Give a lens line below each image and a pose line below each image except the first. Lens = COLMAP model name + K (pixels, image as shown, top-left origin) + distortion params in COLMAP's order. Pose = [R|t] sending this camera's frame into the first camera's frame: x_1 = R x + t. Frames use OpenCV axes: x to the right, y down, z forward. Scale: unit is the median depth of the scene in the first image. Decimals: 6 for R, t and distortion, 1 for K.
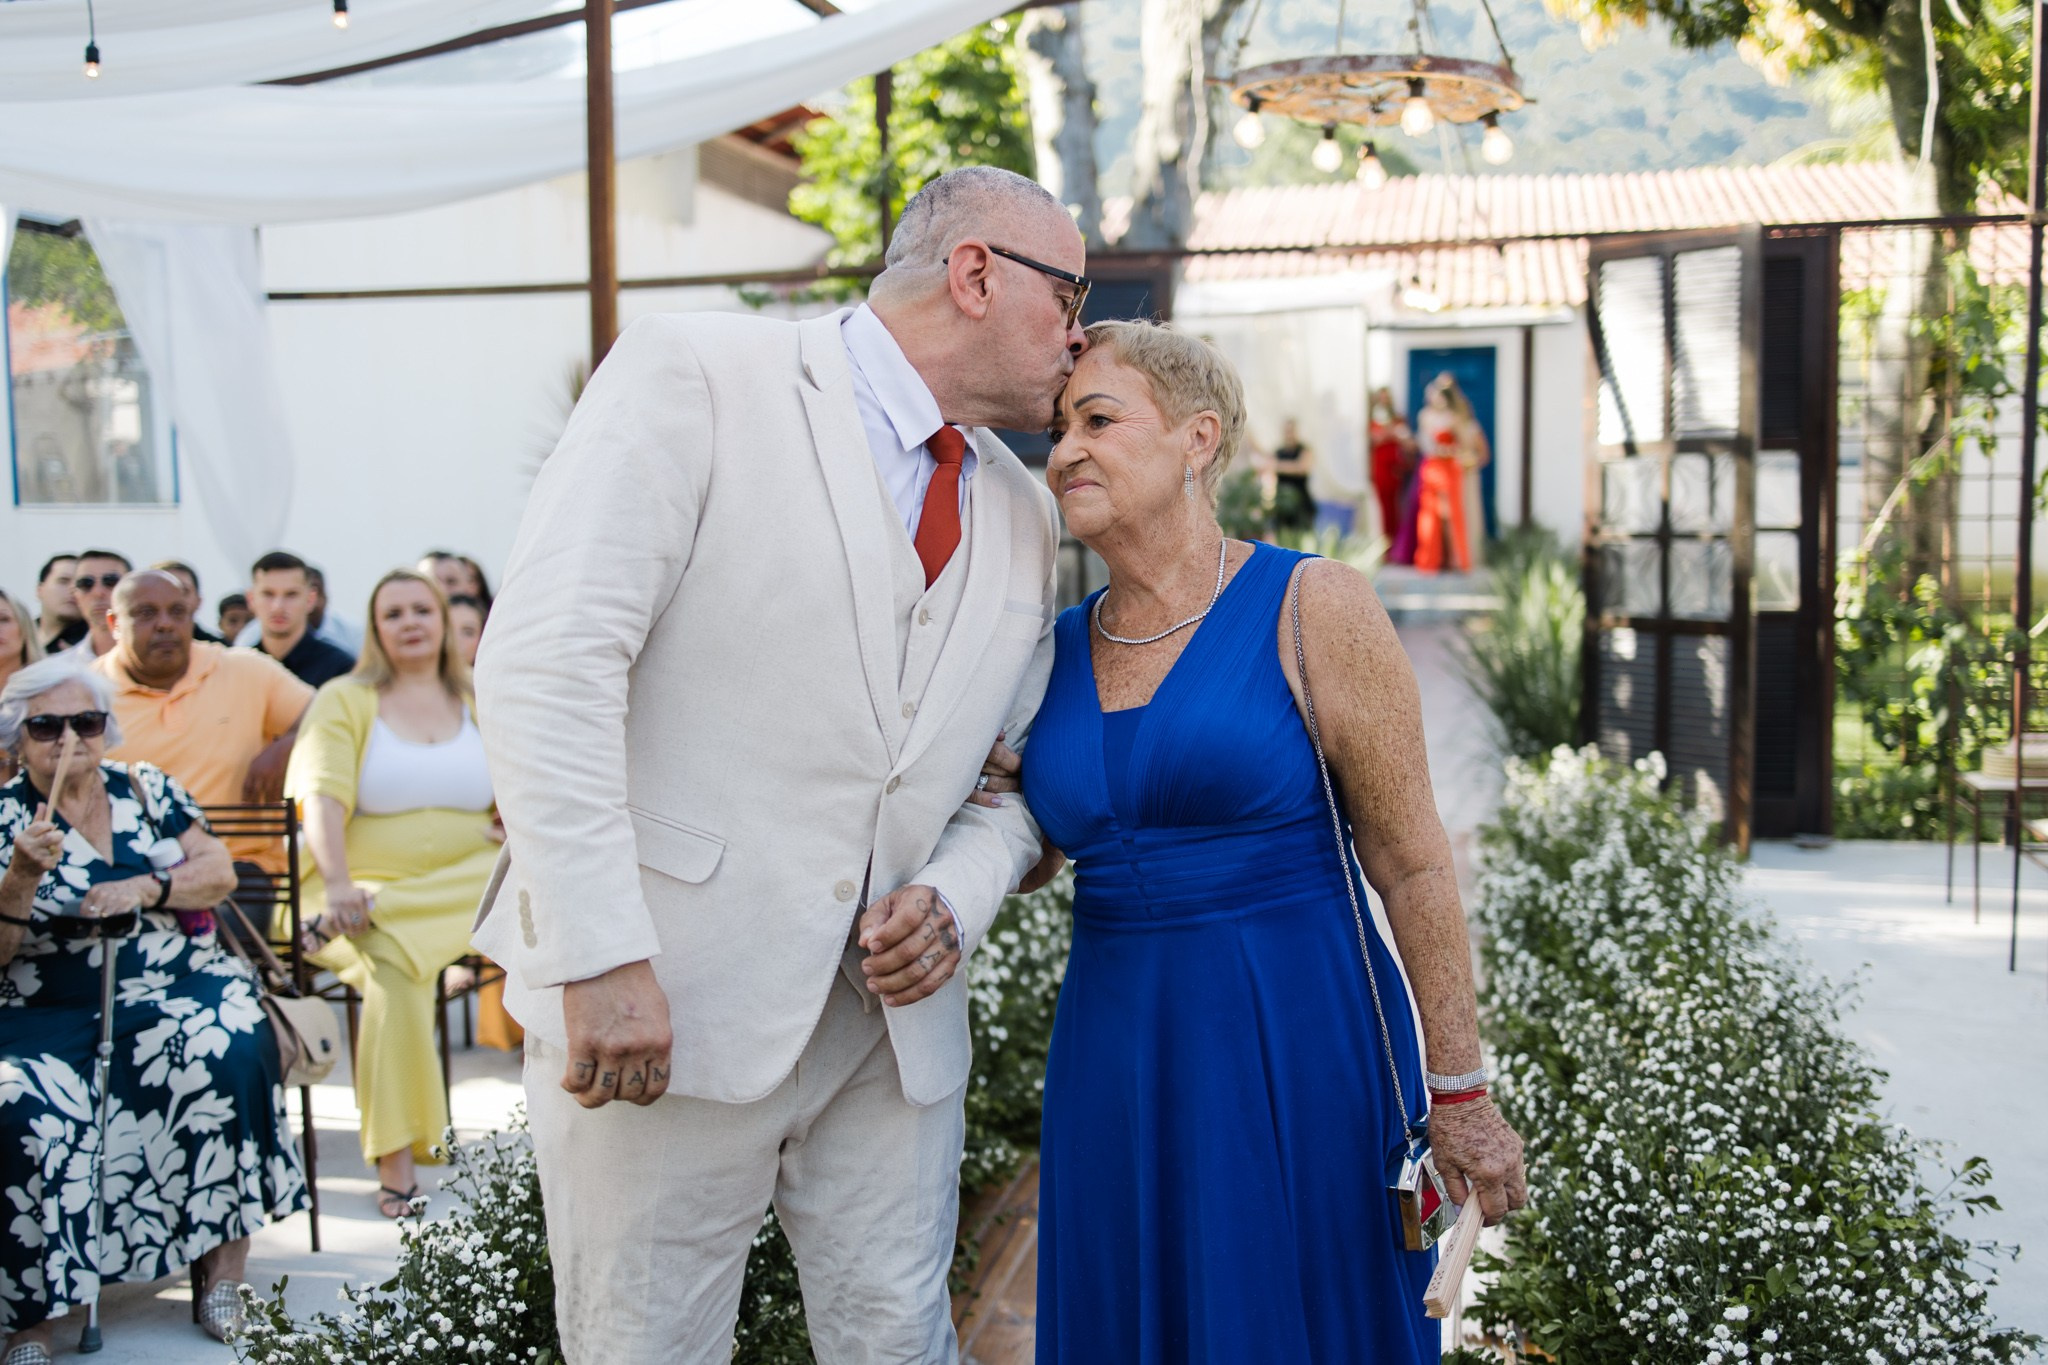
lens RADIAL K [[2067.5, 0, 1024.0], [0, 2067.5, 682.5], [0, 0, 1]] dist [-0.023087, 0.096987]
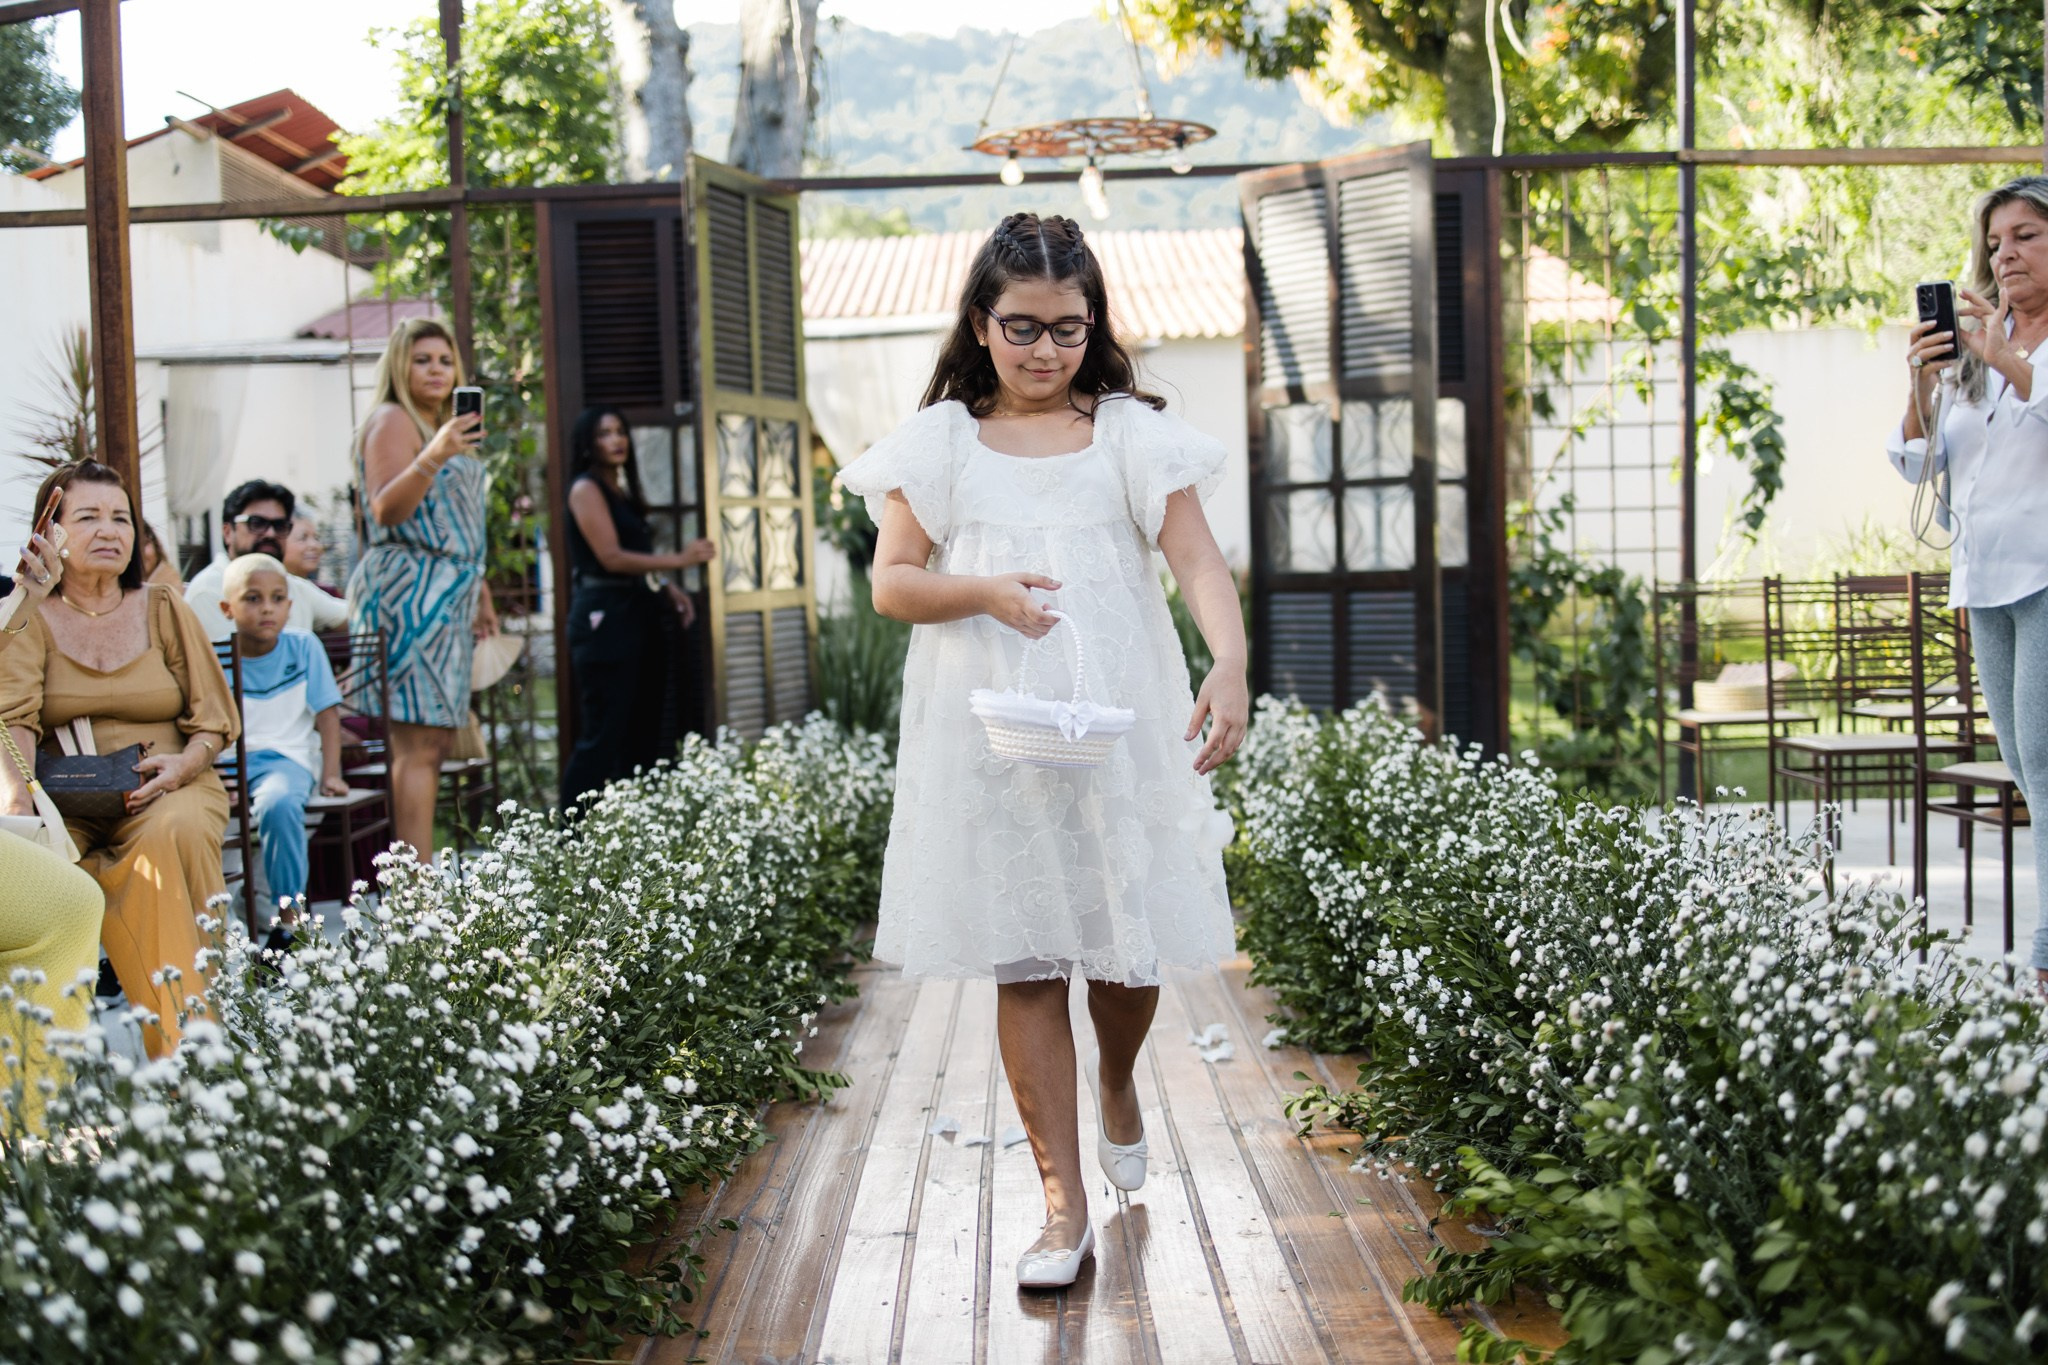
lens RADIAL K [[2067.5, 0, 1024.0], [0, 2067.5, 682.5], [0, 0, 1]] dist [-0.023087, 0.096987]
pose [[0.977839, -0.026226, 0.207708, -0.021748], [0.034075, 0.998830, -0.034302, 0.043091], [-0.206565, 0.040620, 0.977589, 0.120655]]
